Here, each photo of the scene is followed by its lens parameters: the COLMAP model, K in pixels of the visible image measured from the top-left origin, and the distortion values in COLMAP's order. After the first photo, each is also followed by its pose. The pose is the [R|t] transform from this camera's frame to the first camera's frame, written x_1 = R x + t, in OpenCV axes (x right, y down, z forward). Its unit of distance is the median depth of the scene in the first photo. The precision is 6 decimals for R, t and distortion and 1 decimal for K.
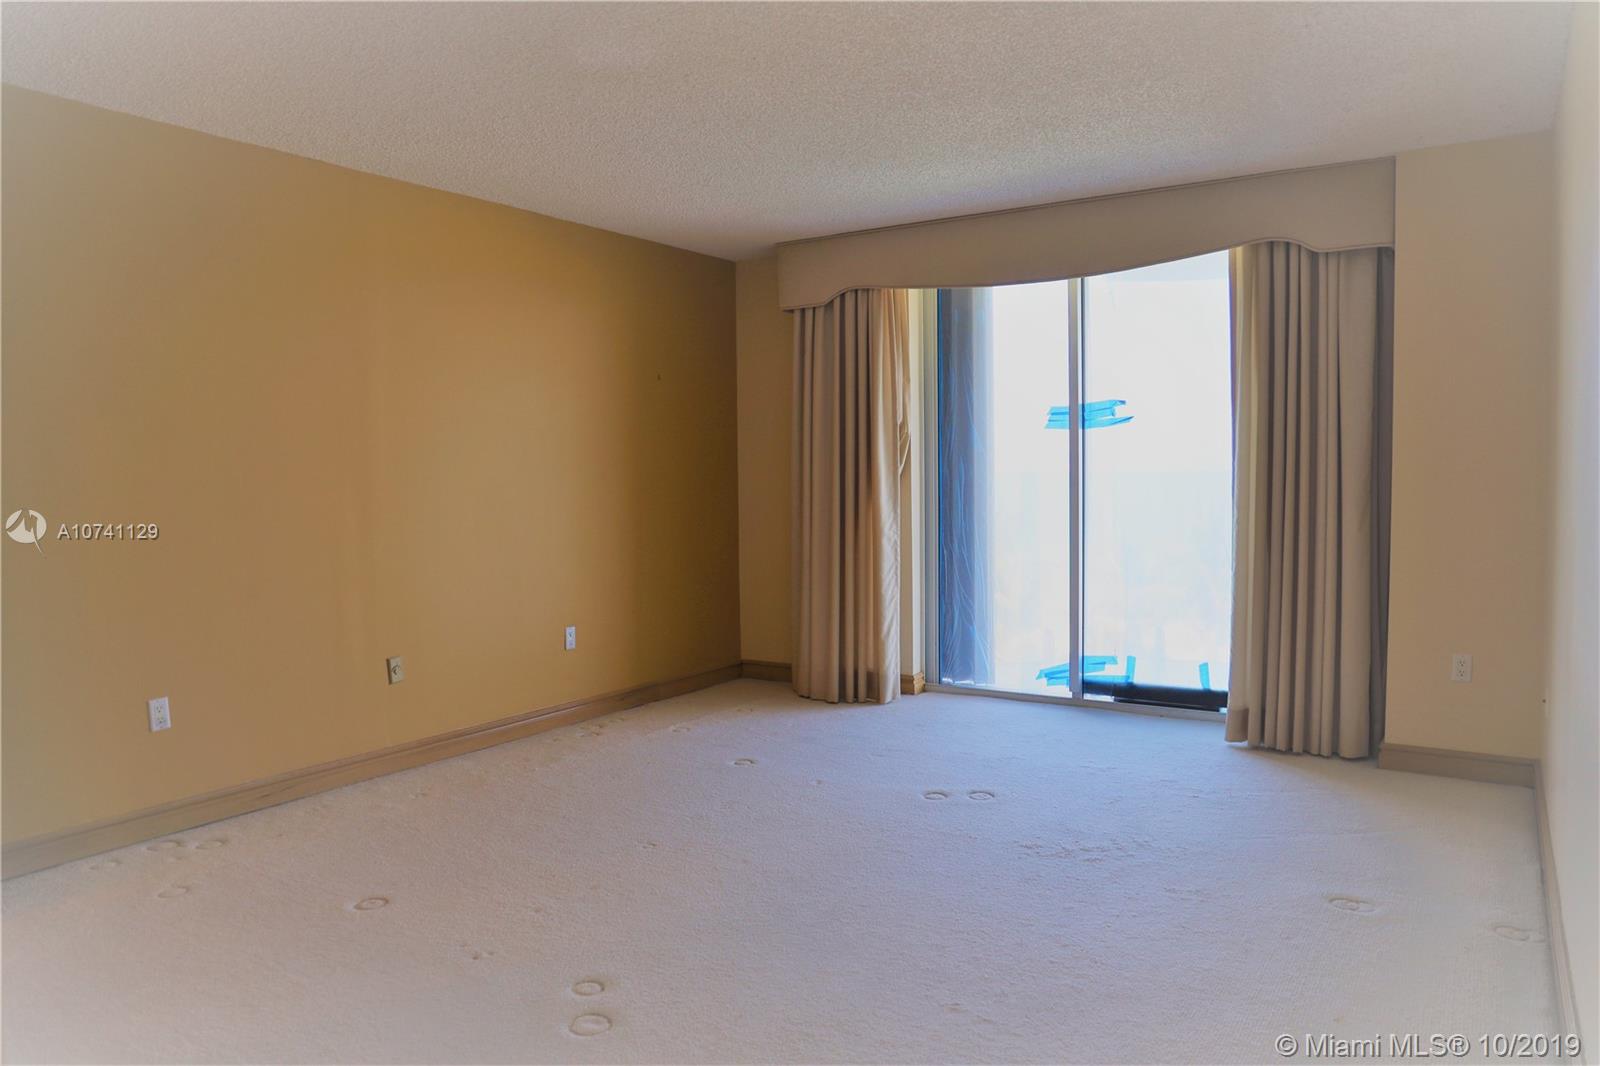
lens RADIAL K [[1112.8, 0, 808.1], [0, 1112.8, 538.2], [0, 0, 1]] dist [-0.094878, 0.081525]
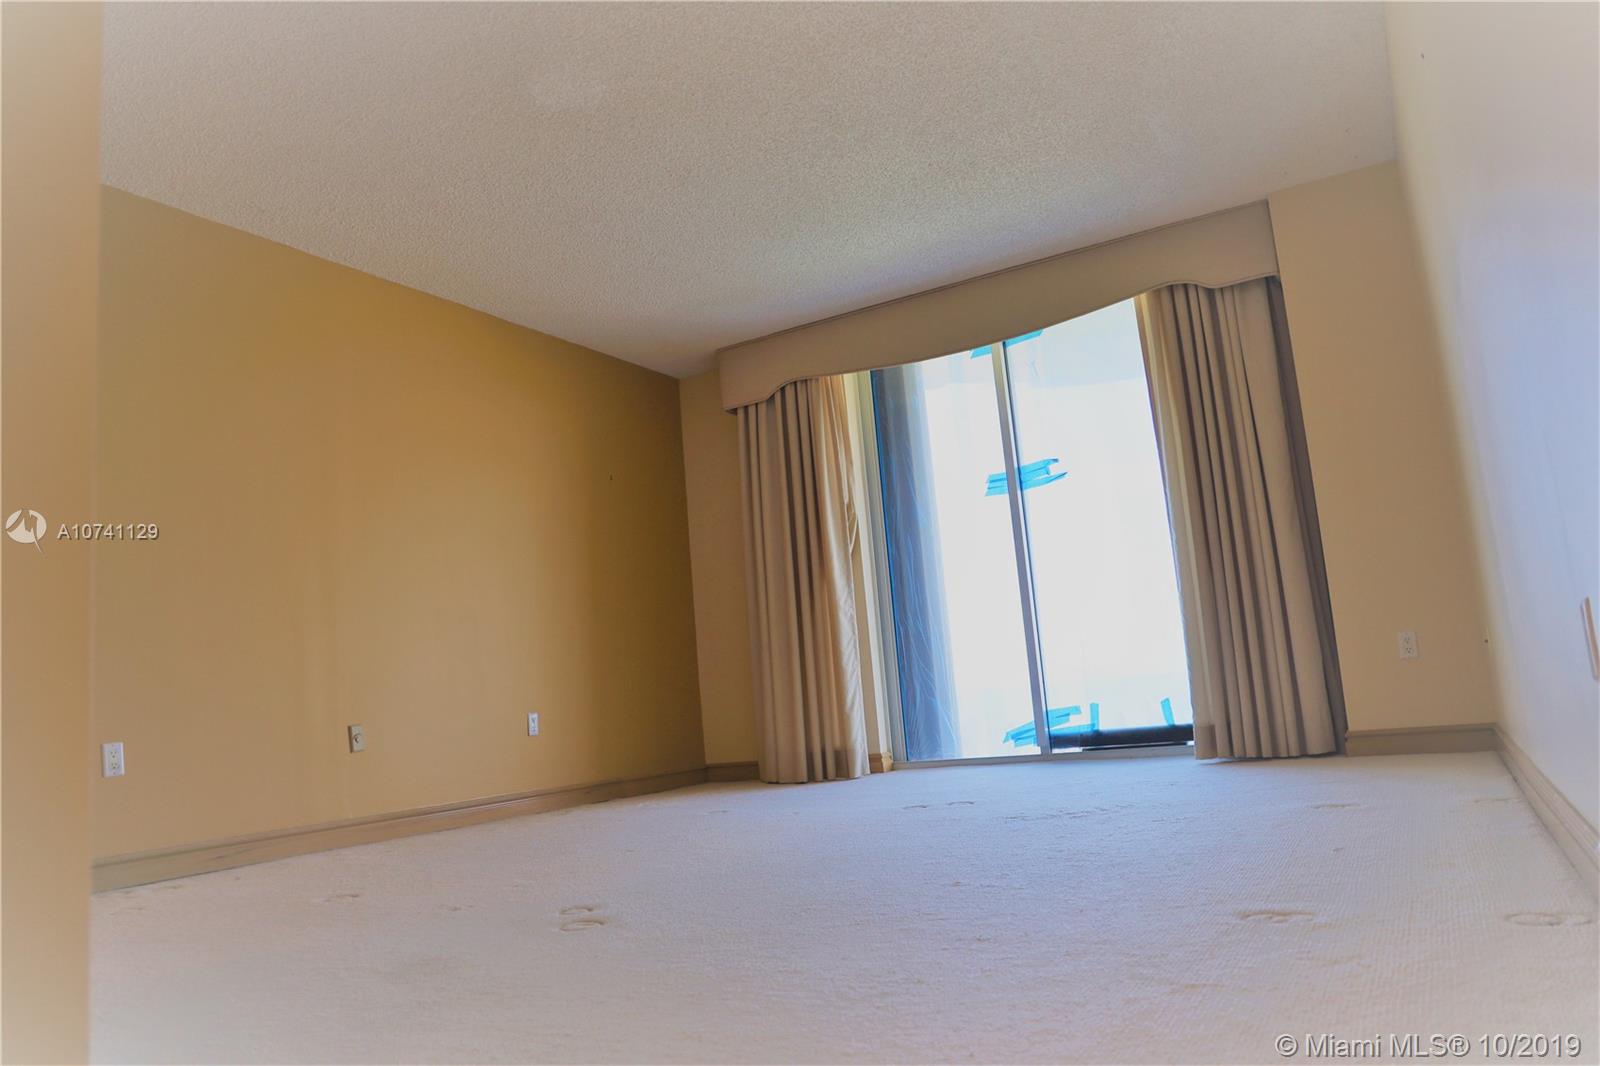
lens RADIAL K [[1112.8, 0, 808.1], [0, 1112.8, 538.2], [0, 0, 1]] dist [-0.094878, 0.081525]
pose [[0.996216, -0.066072, 0.056471, -0.014406], [0.076313, 0.975898, -0.204450, 0.142735], [-0.041601, 0.207986, 0.977247, -0.007793]]
